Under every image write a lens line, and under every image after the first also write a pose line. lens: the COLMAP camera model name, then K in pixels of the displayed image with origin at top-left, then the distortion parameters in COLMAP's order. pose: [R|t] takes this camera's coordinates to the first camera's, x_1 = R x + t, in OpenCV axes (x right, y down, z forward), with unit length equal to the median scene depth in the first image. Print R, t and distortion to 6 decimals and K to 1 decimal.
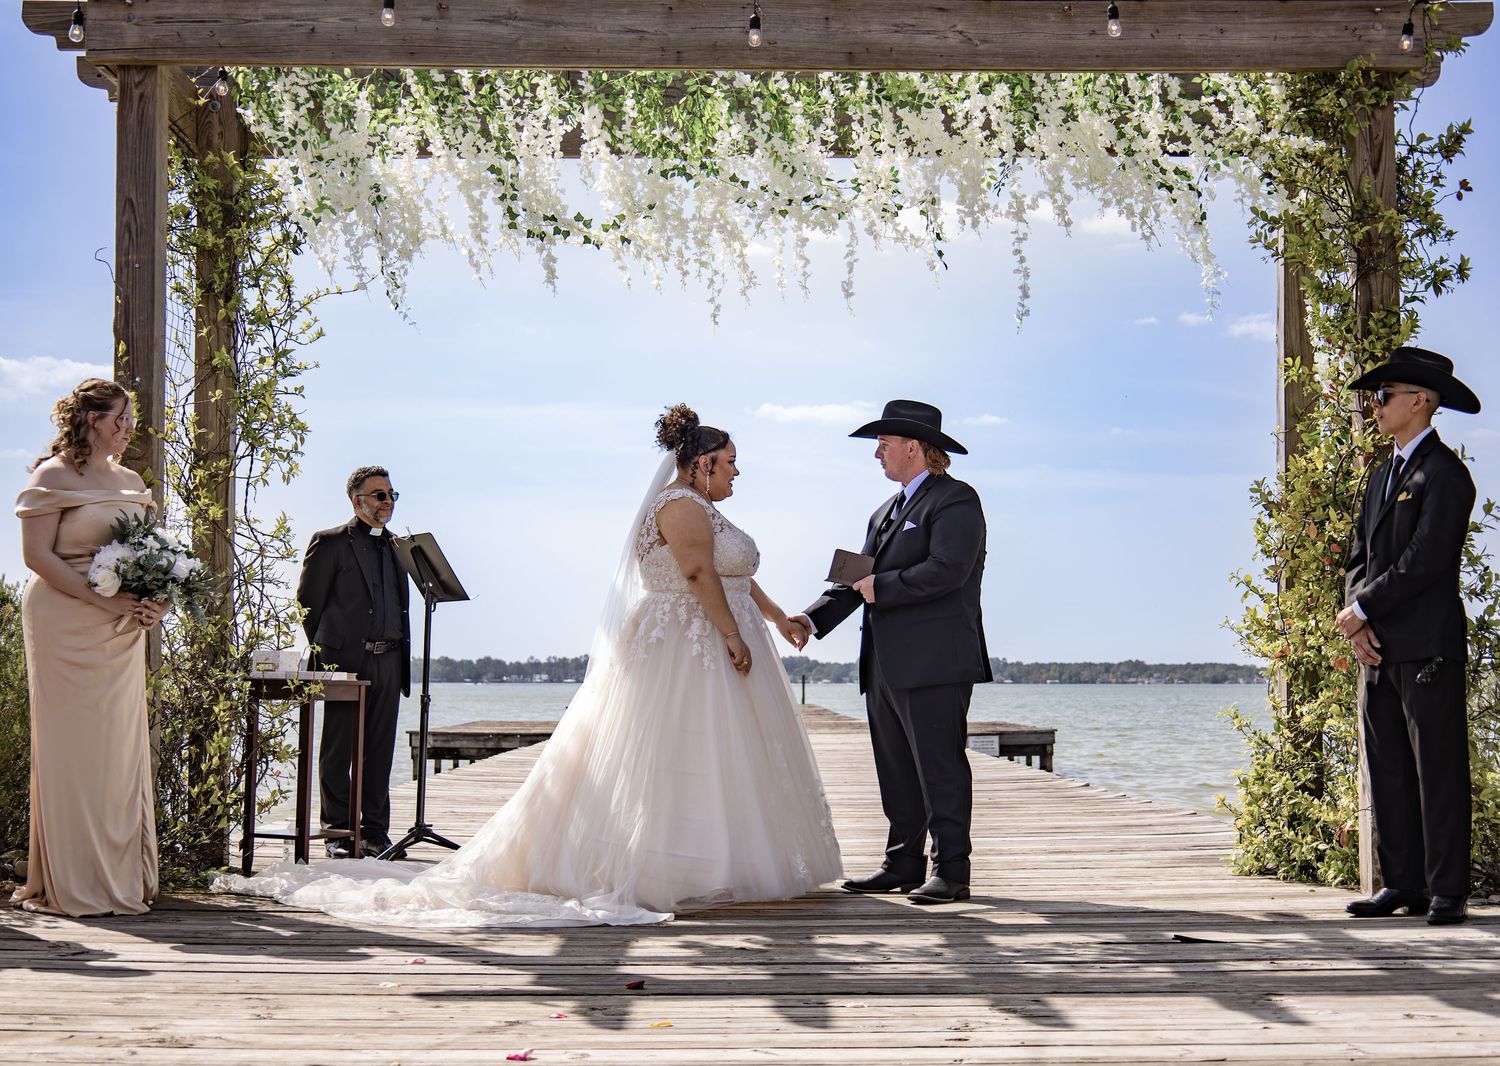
lens RADIAL K [[2206.6, 0, 750.0], [0, 2206.6, 533.0], [0, 0, 1]] dist [-0.002530, -0.002863]
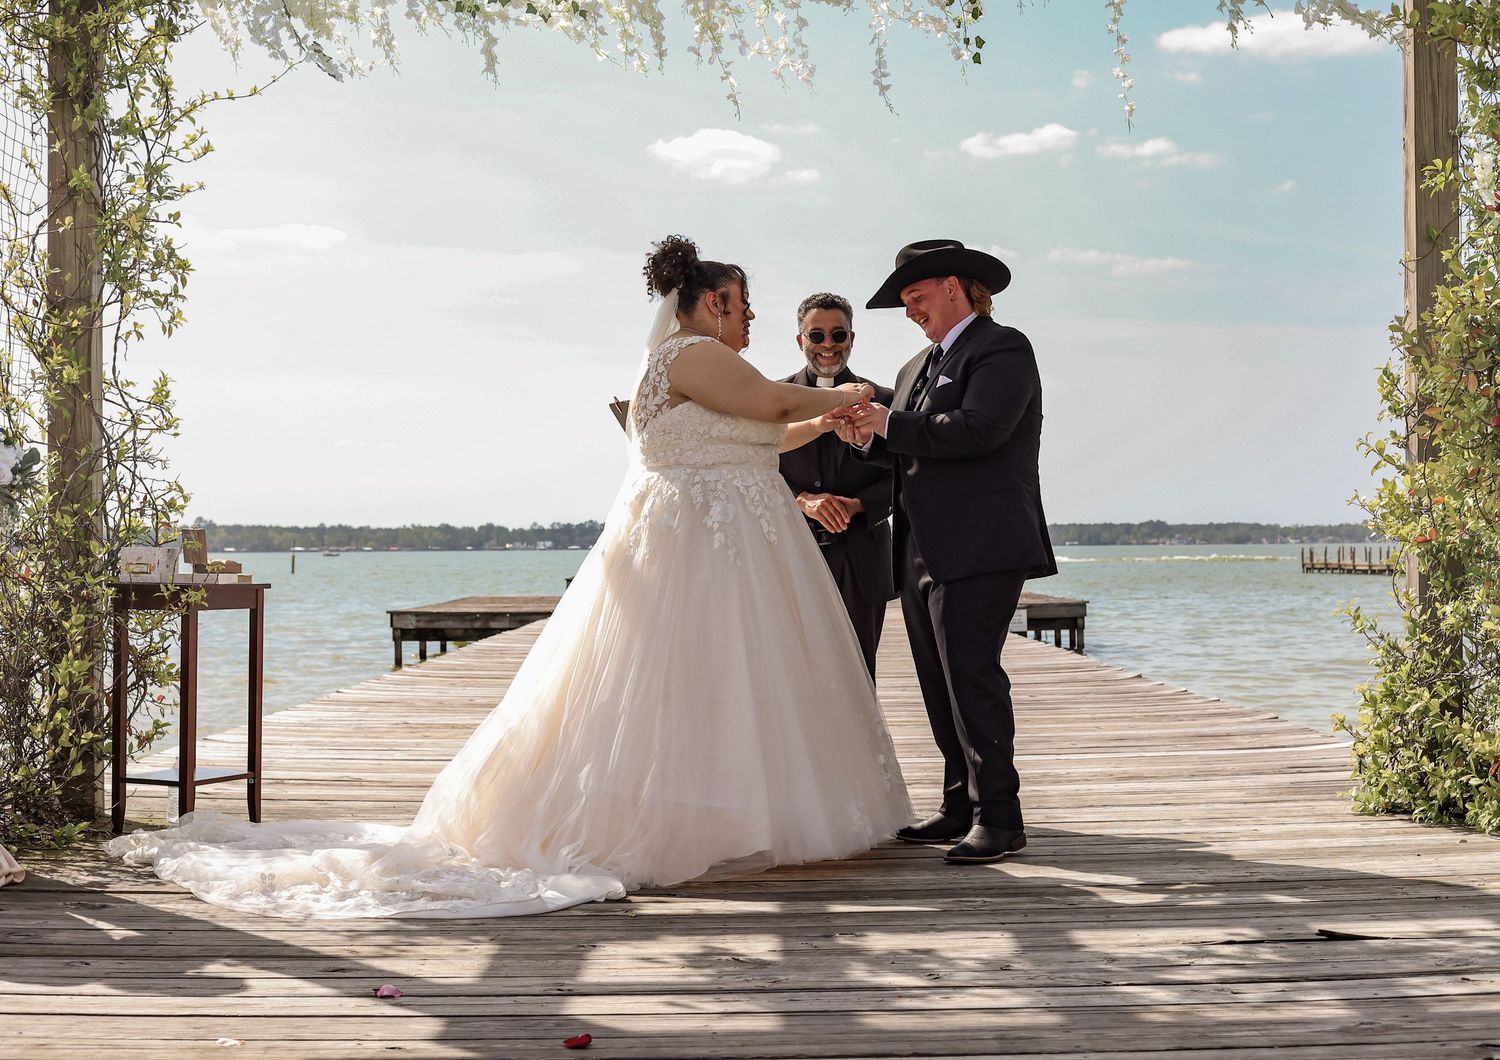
lens RADIAL K [[2183.0, 0, 750.0], [0, 2183.0, 530.0], [0, 0, 1]] dist [-0.095703, -0.046114]
pose [[0.999938, -0.009532, -0.005697, 0.005071], [0.009870, 0.997995, 0.062519, 0.000658], [0.005089, -0.062571, 0.998028, 0.217773]]
